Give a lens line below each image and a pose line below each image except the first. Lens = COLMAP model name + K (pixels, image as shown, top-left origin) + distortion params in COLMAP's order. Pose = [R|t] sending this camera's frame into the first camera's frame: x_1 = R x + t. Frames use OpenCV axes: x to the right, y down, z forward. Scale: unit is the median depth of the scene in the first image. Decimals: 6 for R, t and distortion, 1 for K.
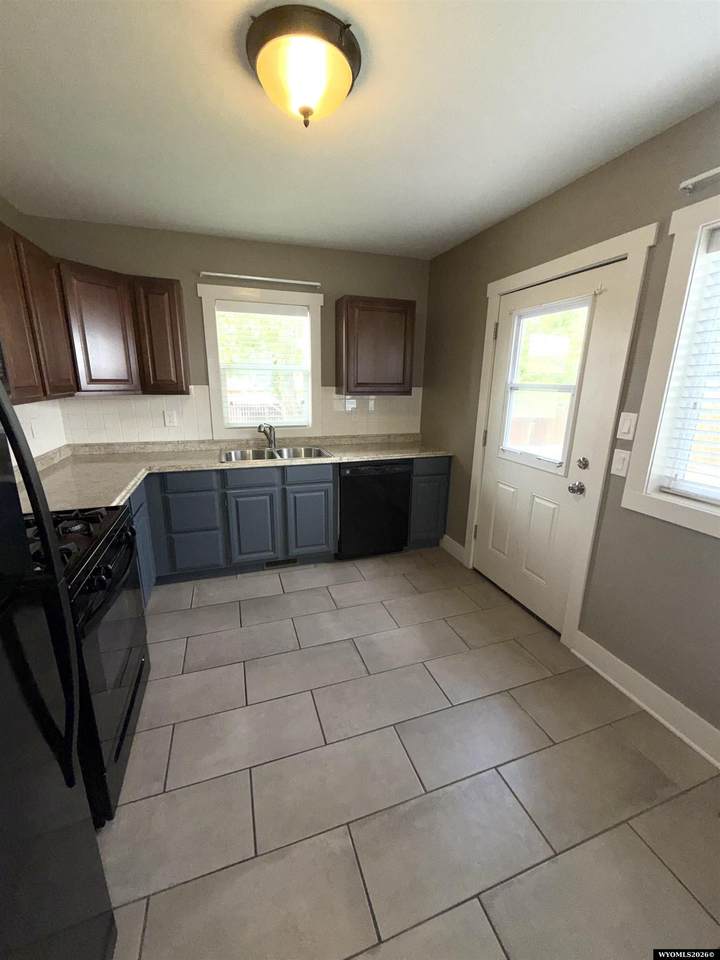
lens RADIAL K [[383.9, 0, 360.2], [0, 383.9, 479.4], [0, 0, 1]] dist [-0.000794, 0.000000]
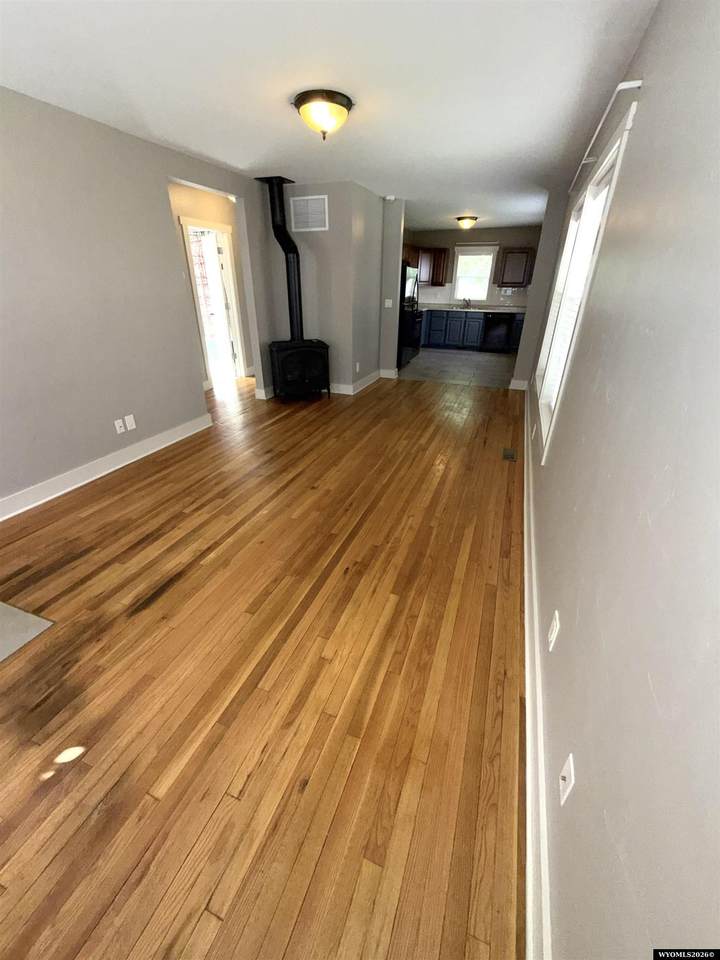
lens RADIAL K [[383.9, 0, 360.4], [0, 383.9, 480.9], [0, 0, 1]] dist [-0.000794, 0.000000]
pose [[0.768204, 0.288953, -0.571287, 1.208453], [-0.154322, 0.949615, 0.272794, 0.510047], [0.621328, -0.121400, 0.774089, -1.938922]]
